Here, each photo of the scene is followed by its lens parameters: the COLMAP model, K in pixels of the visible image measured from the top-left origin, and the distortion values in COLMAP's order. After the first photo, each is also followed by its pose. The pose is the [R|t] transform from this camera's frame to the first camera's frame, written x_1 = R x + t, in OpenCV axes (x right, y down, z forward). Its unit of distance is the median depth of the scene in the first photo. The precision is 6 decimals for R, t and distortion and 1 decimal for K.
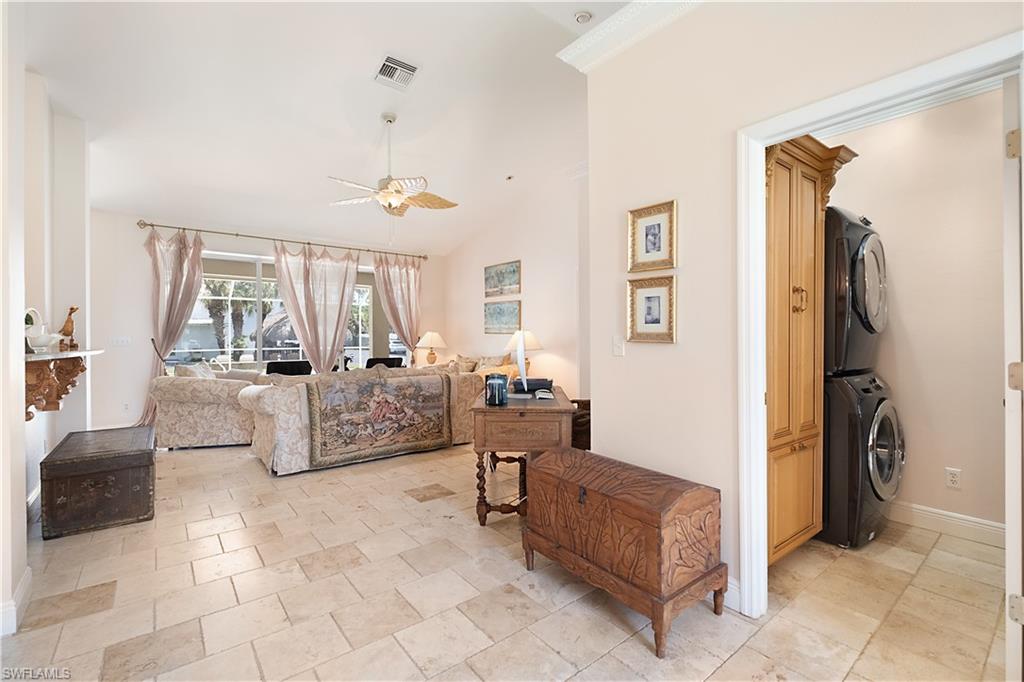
lens RADIAL K [[445.8, 0, 499.9], [0, 445.8, 362.3], [0, 0, 1]] dist [0.002942, -0.004241]
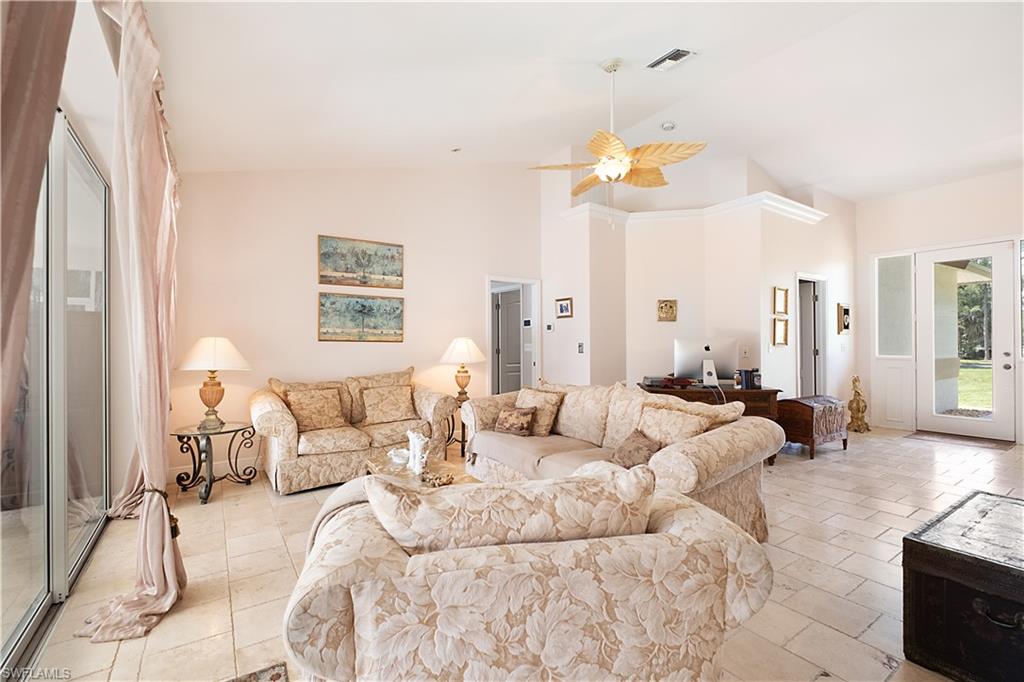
lens RADIAL K [[445.8, 0, 510.1], [0, 445.8, 347.8], [0, 0, 1]] dist [0.002942, -0.004241]
pose [[0.046932, -0.014369, 0.998795, -0.975935], [0.062118, 0.998003, 0.011439, -0.070821], [-0.996965, 0.061506, 0.047731, 1.083998]]
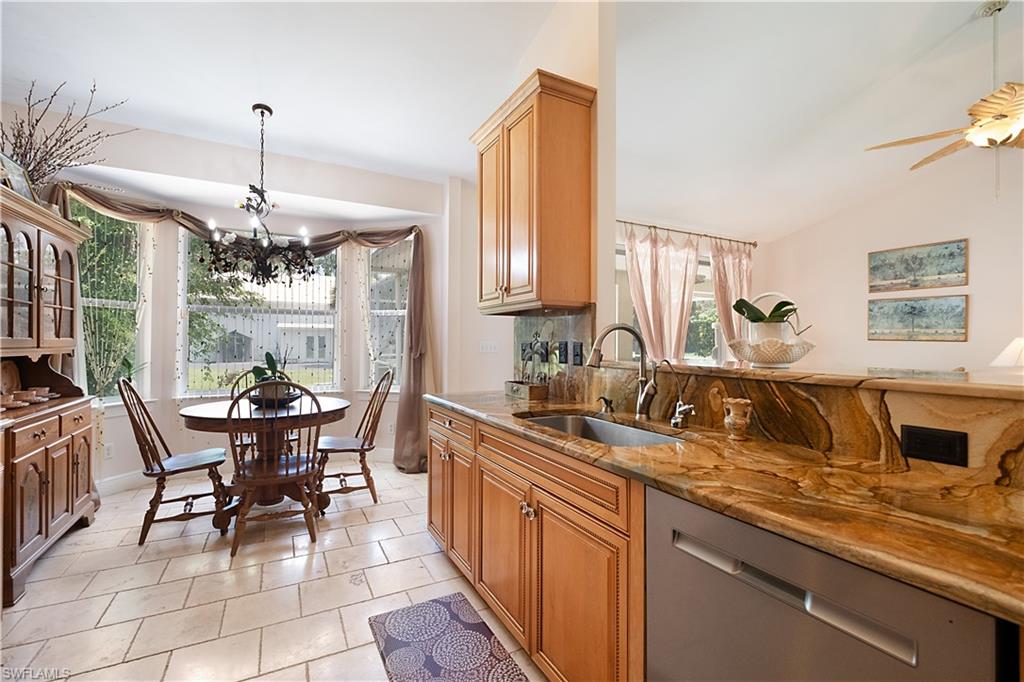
lens RADIAL K [[445.8, 0, 512.5], [0, 445.8, 331.2], [0, 0, 1]] dist [0.002942, -0.004241]
pose [[0.986047, 0.004439, -0.166409, -0.761849], [-0.017554, 0.996844, -0.077426, -0.017934], [0.165540, 0.079266, 0.983012, 0.255880]]
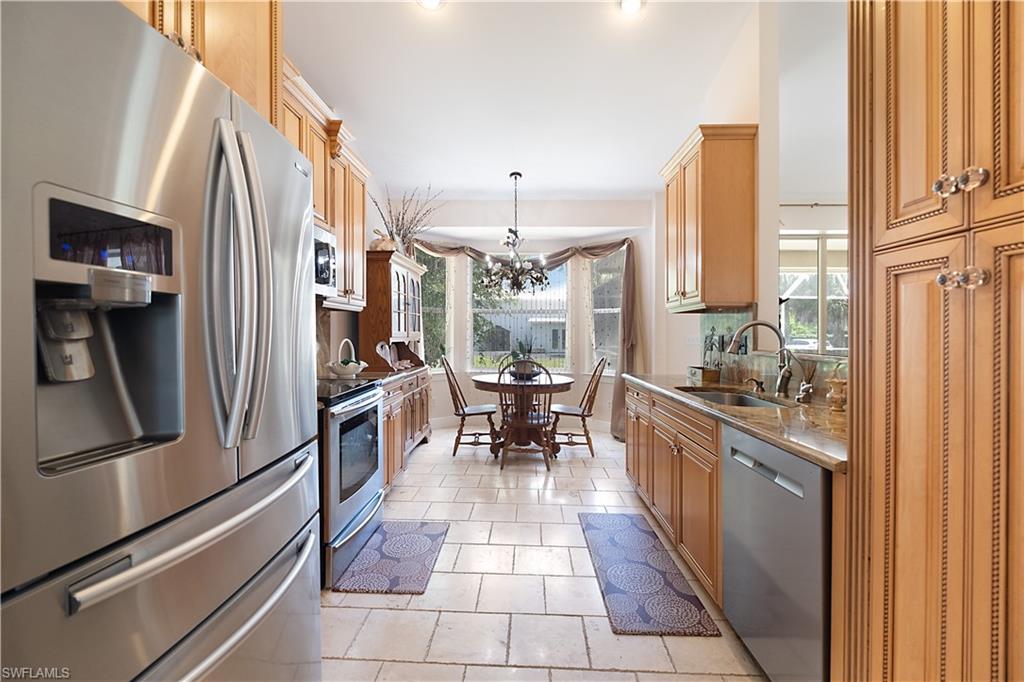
lens RADIAL K [[445.8, 0, 510.2], [0, 445.8, 336.6], [0, 0, 1]] dist [0.002942, -0.004241]
pose [[0.768341, 0.014376, -0.639880, -0.634195], [-0.045599, 0.998437, -0.032323, -0.010086], [0.638415, 0.054013, 0.767795, 0.099803]]
